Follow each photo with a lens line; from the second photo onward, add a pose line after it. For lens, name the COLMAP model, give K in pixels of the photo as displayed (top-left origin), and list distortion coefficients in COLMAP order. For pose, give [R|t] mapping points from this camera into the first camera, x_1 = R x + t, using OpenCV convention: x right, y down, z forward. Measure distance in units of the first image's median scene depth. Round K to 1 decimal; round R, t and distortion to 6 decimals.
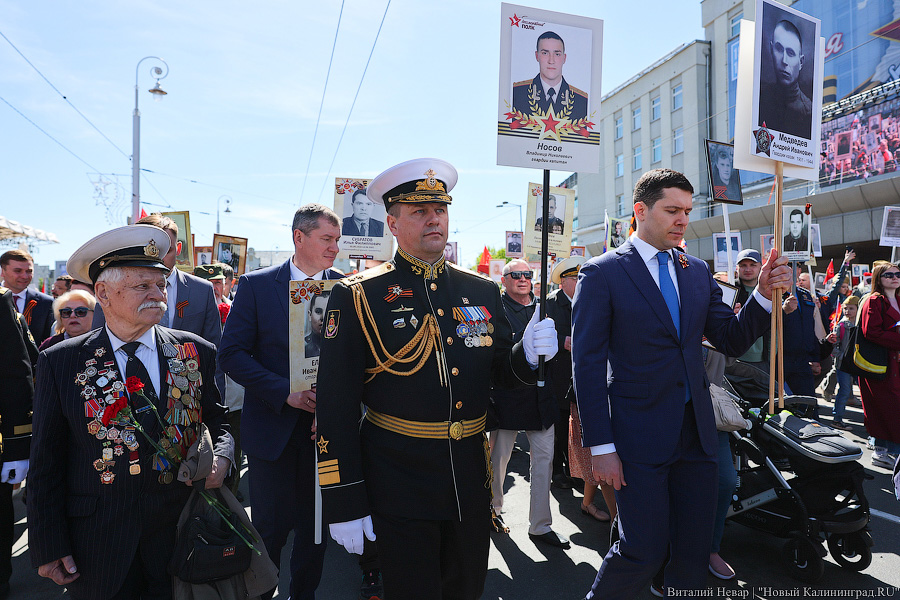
lens RADIAL K [[588.5, 0, 445.7], [0, 588.5, 309.7], [0, 0, 1]] dist [-0.014629, 0.007794]
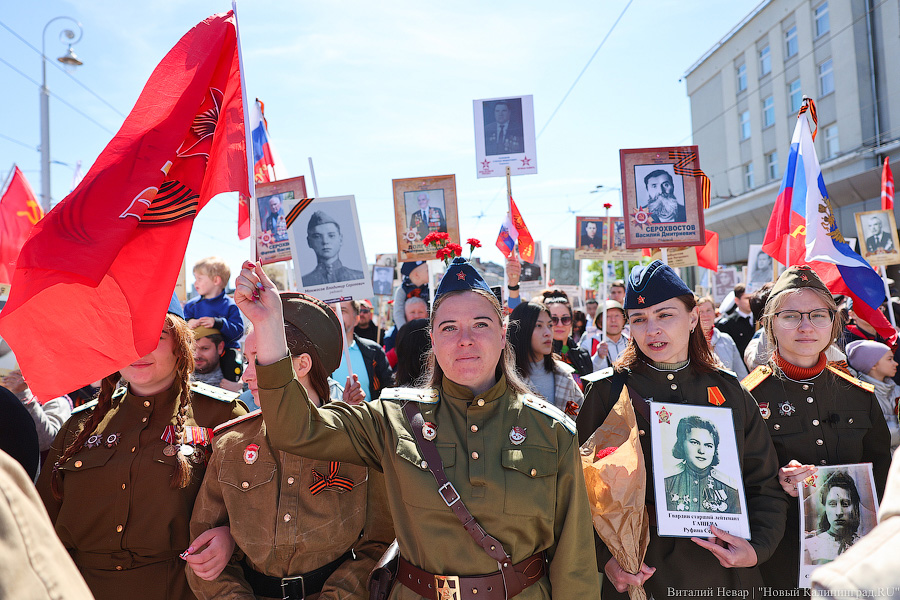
lens RADIAL K [[588.5, 0, 452.2], [0, 588.5, 309.8], [0, 0, 1]] dist [-0.014629, 0.007794]
pose [[0.976077, -0.041491, -0.213430, 0.089717], [0.038655, 0.999100, -0.017446, -0.004703], [0.213962, 0.008778, 0.976803, 0.200053]]
